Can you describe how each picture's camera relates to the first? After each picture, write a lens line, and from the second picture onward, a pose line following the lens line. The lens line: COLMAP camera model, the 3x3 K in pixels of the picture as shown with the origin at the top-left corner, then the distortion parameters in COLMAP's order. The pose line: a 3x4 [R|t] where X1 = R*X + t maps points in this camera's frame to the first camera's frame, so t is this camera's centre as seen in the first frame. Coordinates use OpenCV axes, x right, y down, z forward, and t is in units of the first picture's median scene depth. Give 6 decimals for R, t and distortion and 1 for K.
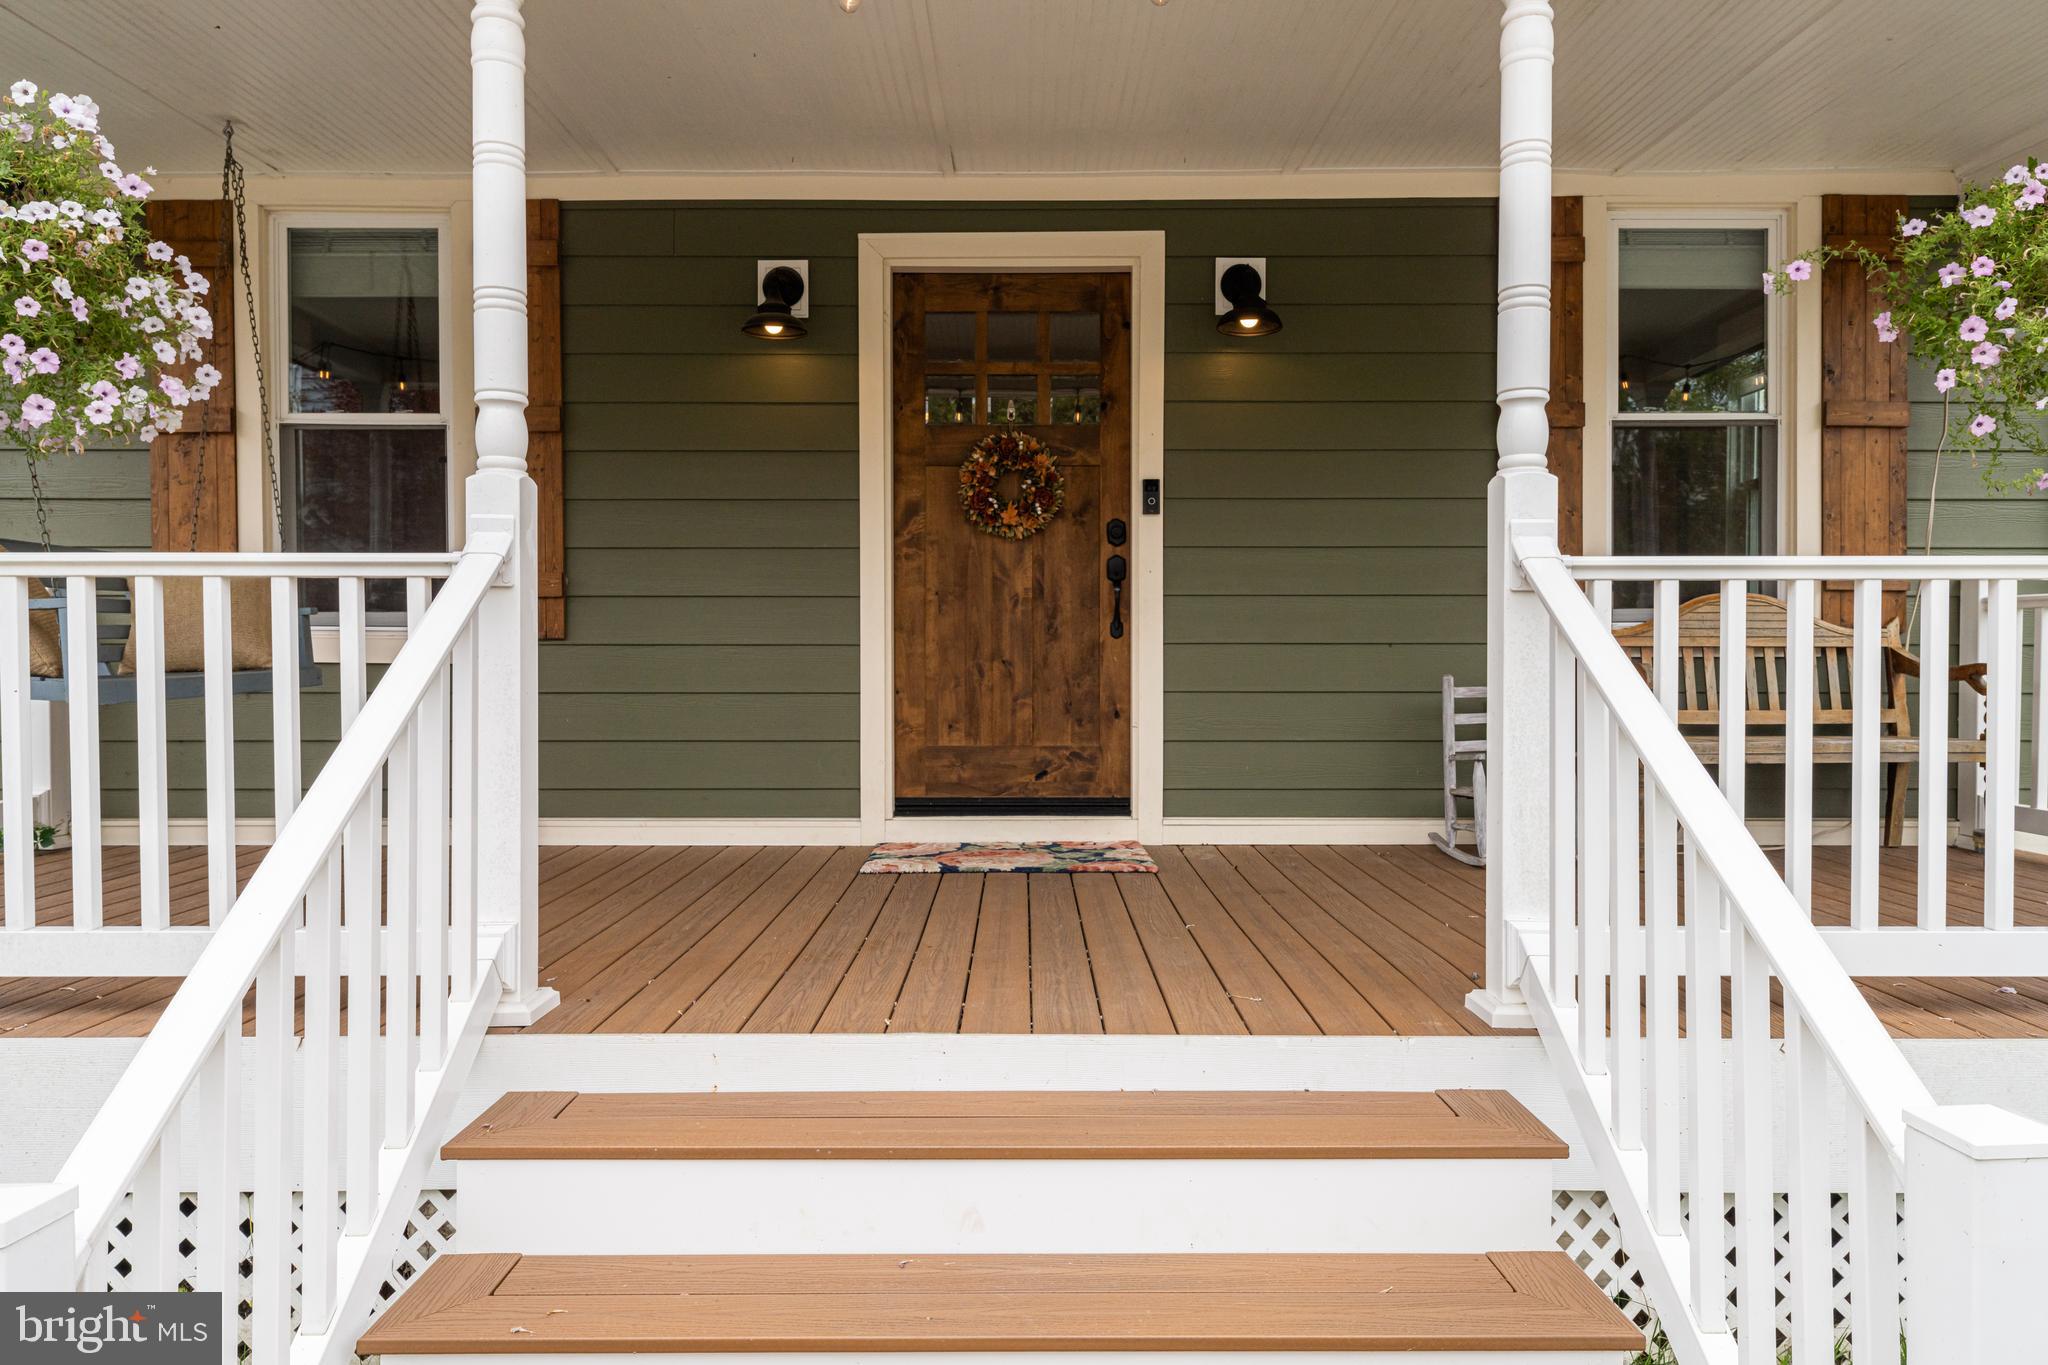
lens RADIAL K [[1374.6, 0, 1029.1], [0, 1374.6, 681.6], [0, 0, 1]] dist [-0.007074, -0.000671]
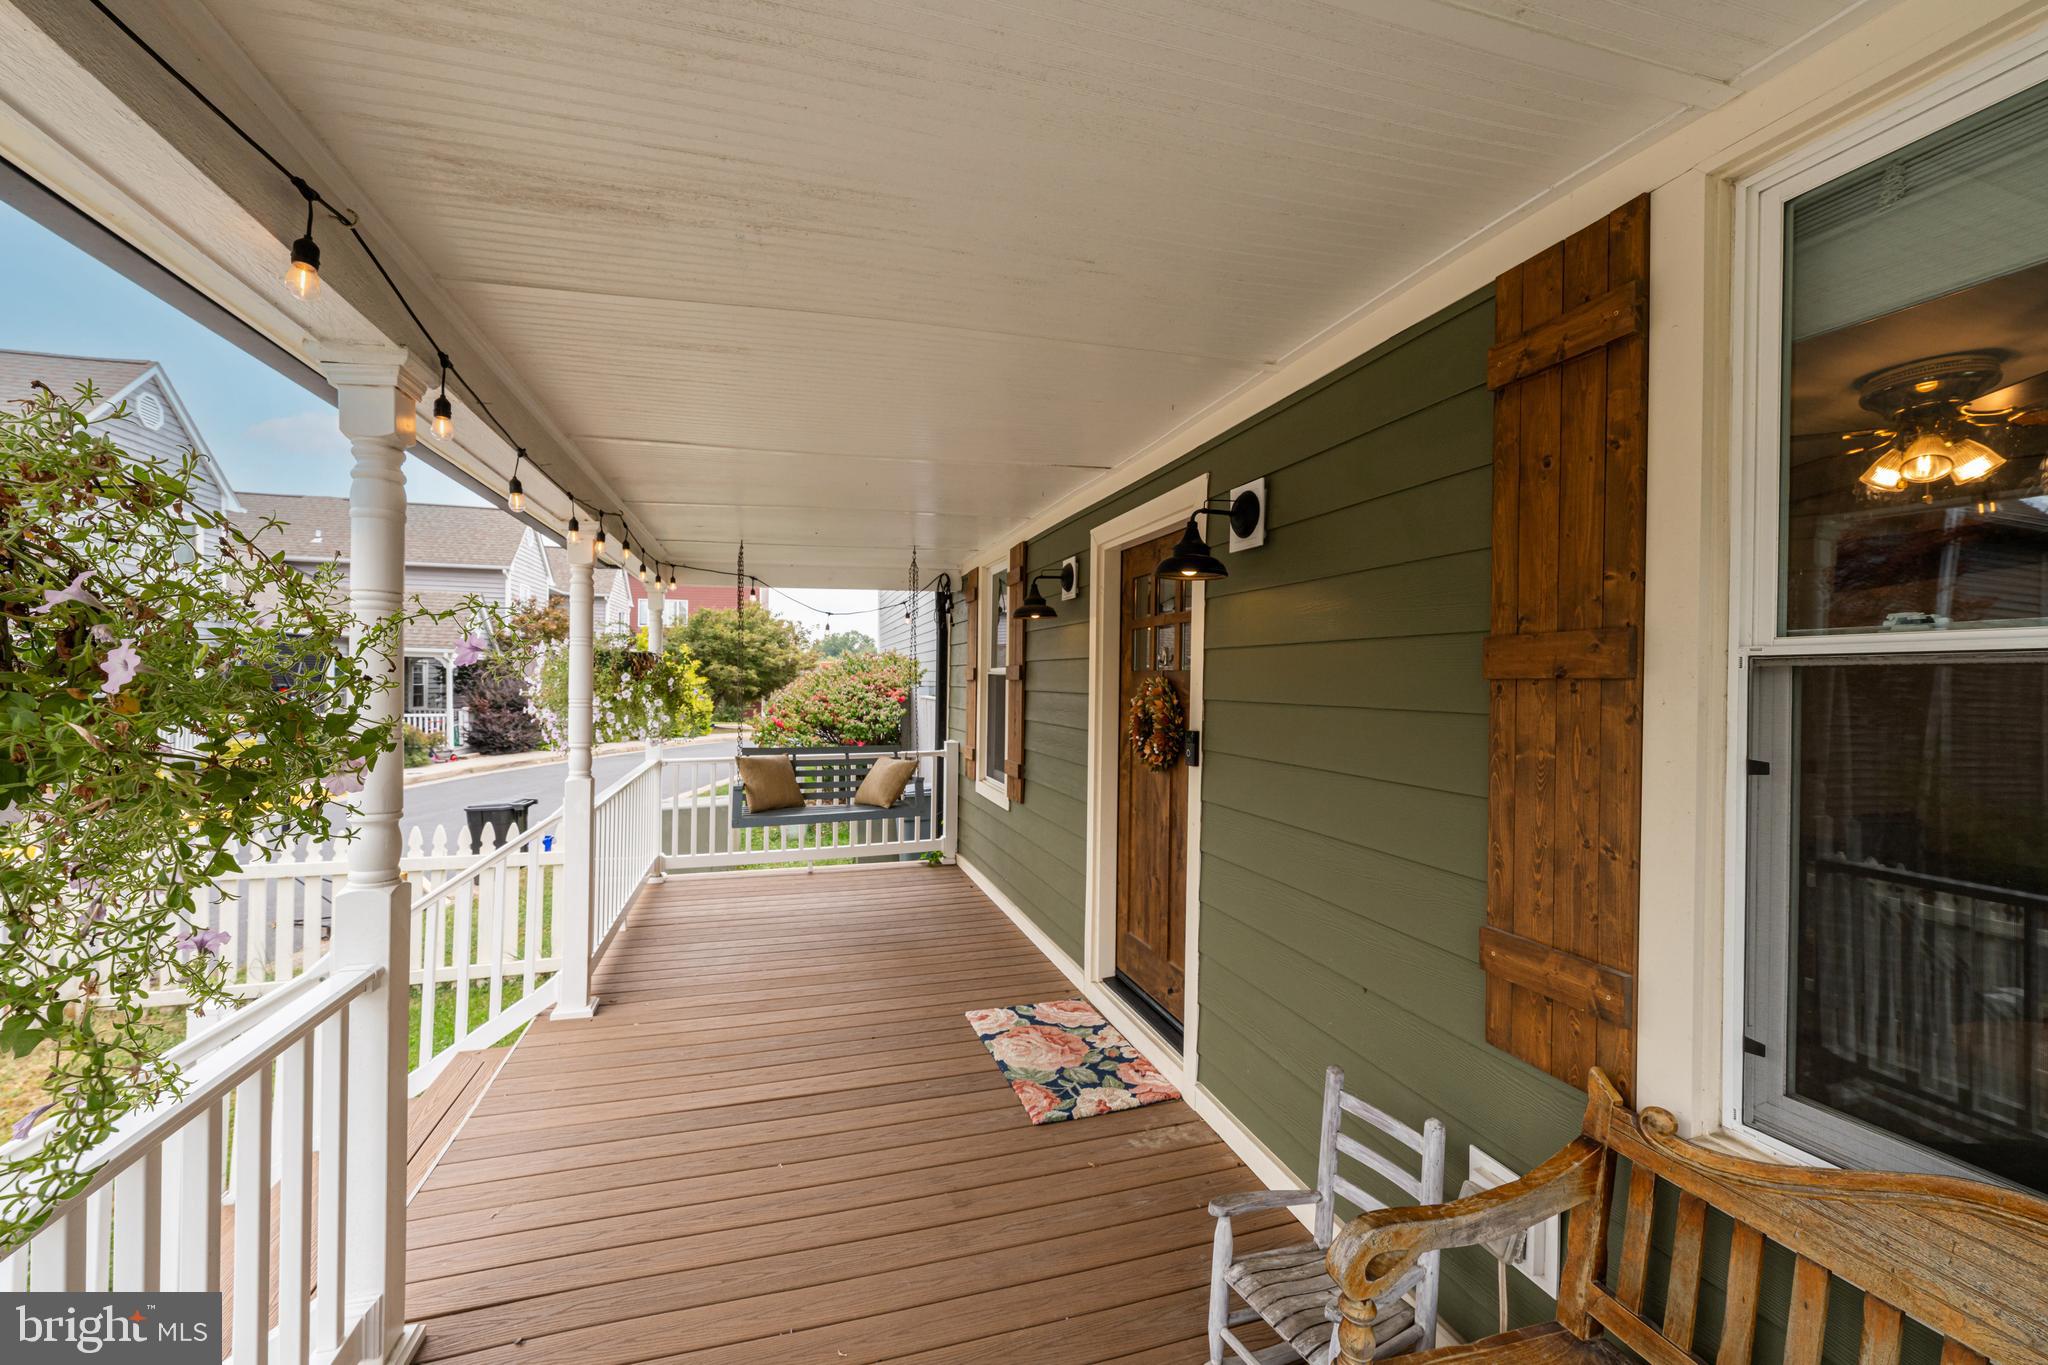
lens RADIAL K [[869.6, 0, 1033.9], [0, 869.6, 671.8], [0, 0, 1]] dist [0.004769, -0.000142]
pose [[0.289169, -0.004910, -0.957266, 0.619508], [-0.024429, 0.999623, -0.012507, -0.173223], [0.956966, 0.027002, 0.288940, 0.690157]]
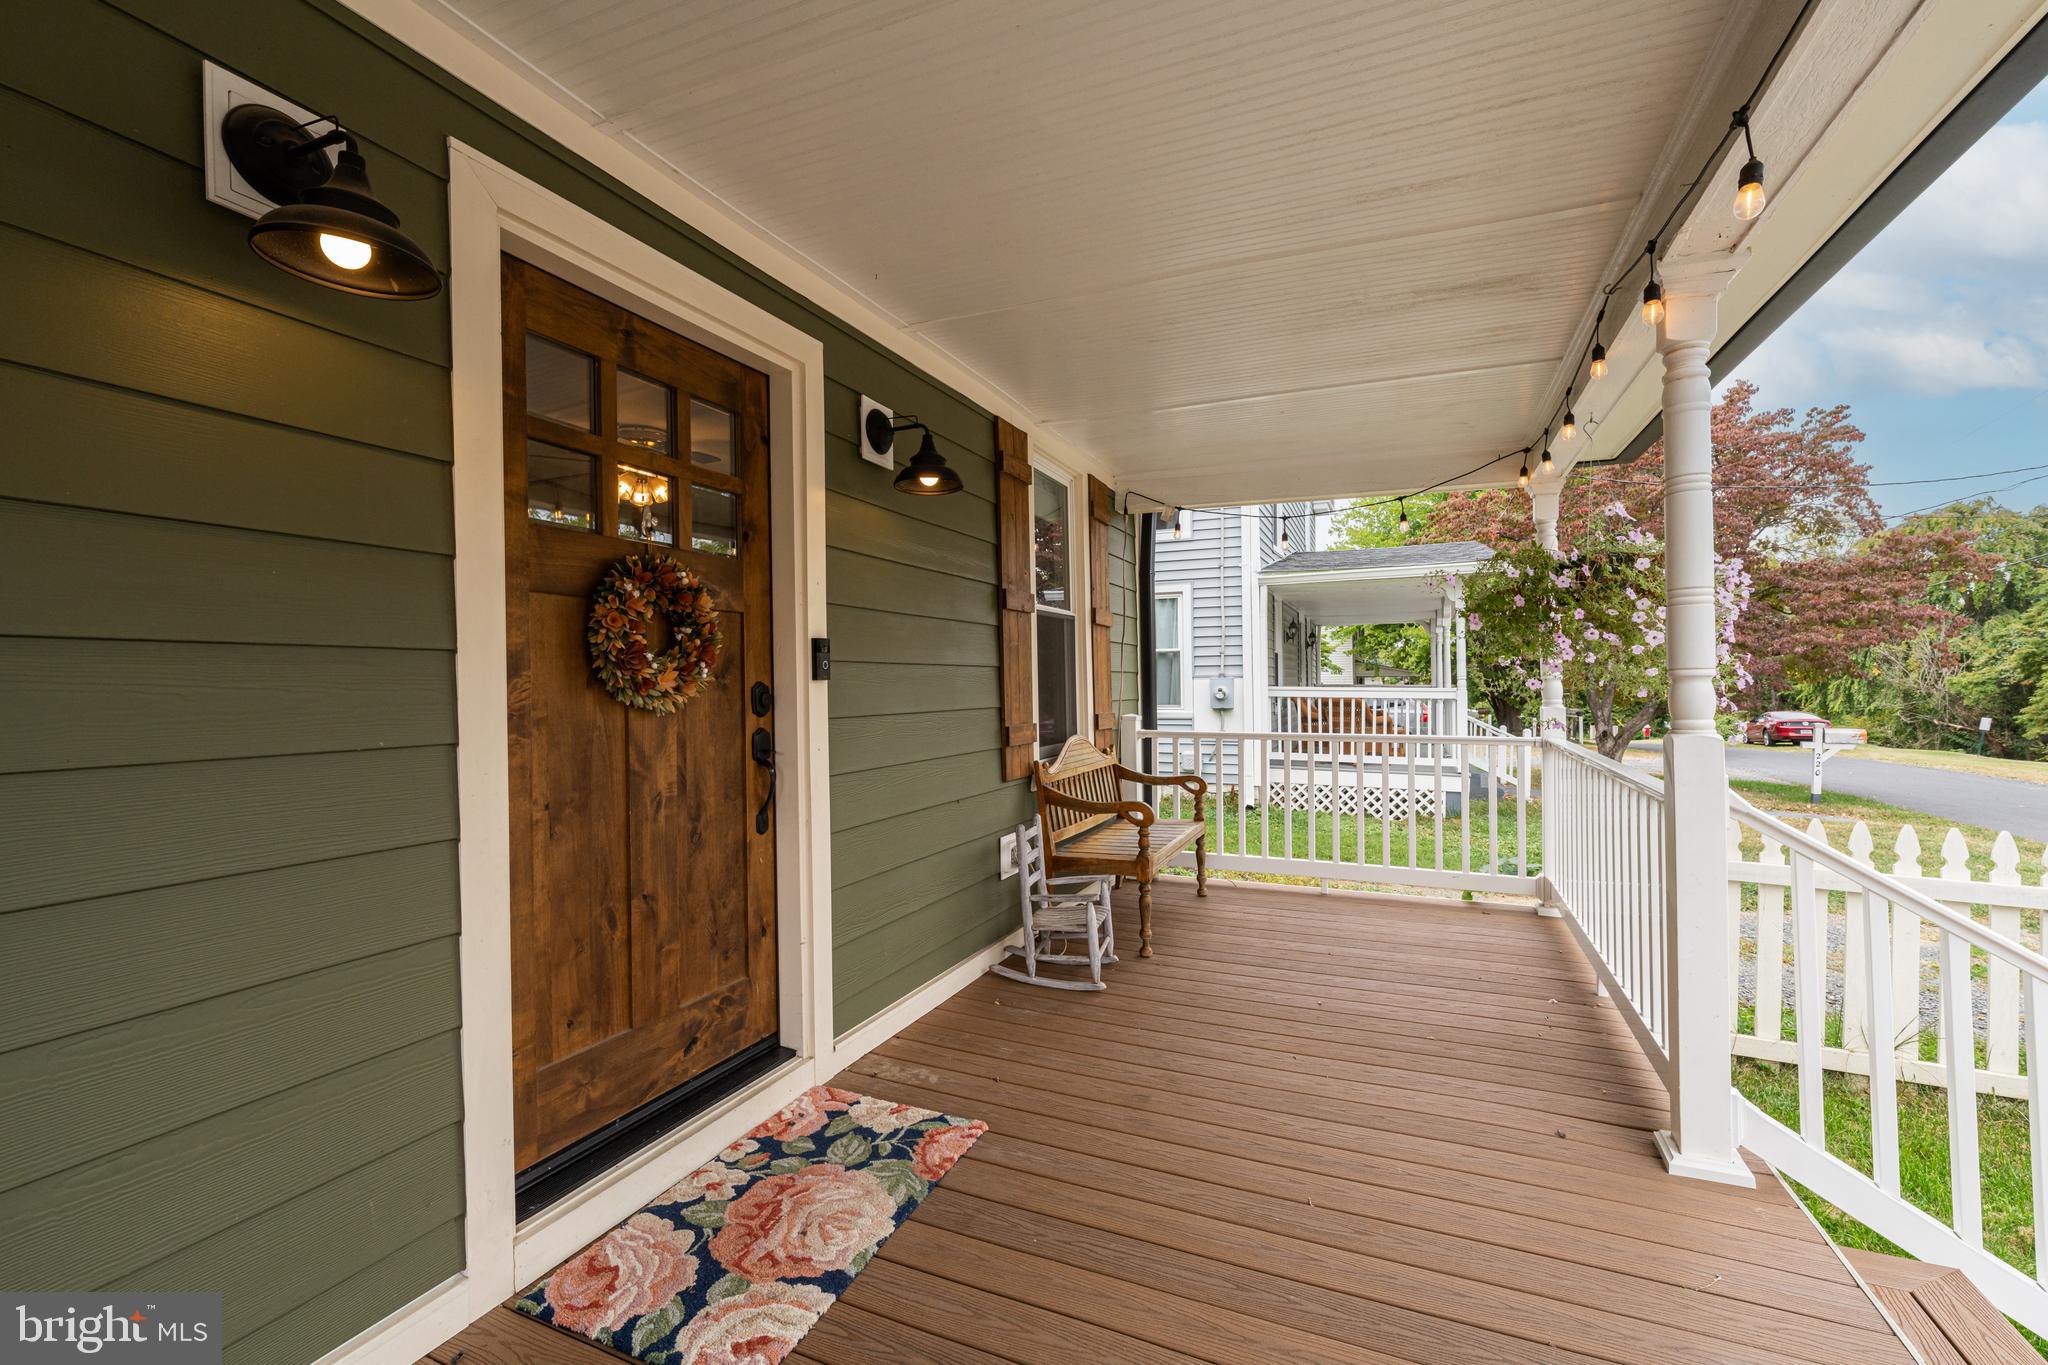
lens RADIAL K [[869.6, 0, 1027.7], [0, 869.6, 682.2], [0, 0, 1]] dist [0.004769, -0.000142]
pose [[0.396086, -0.003524, 0.918207, -0.332001], [0.026964, 0.999606, -0.007795, -0.110166], [-0.917818, 0.027846, 0.396025, 0.660352]]
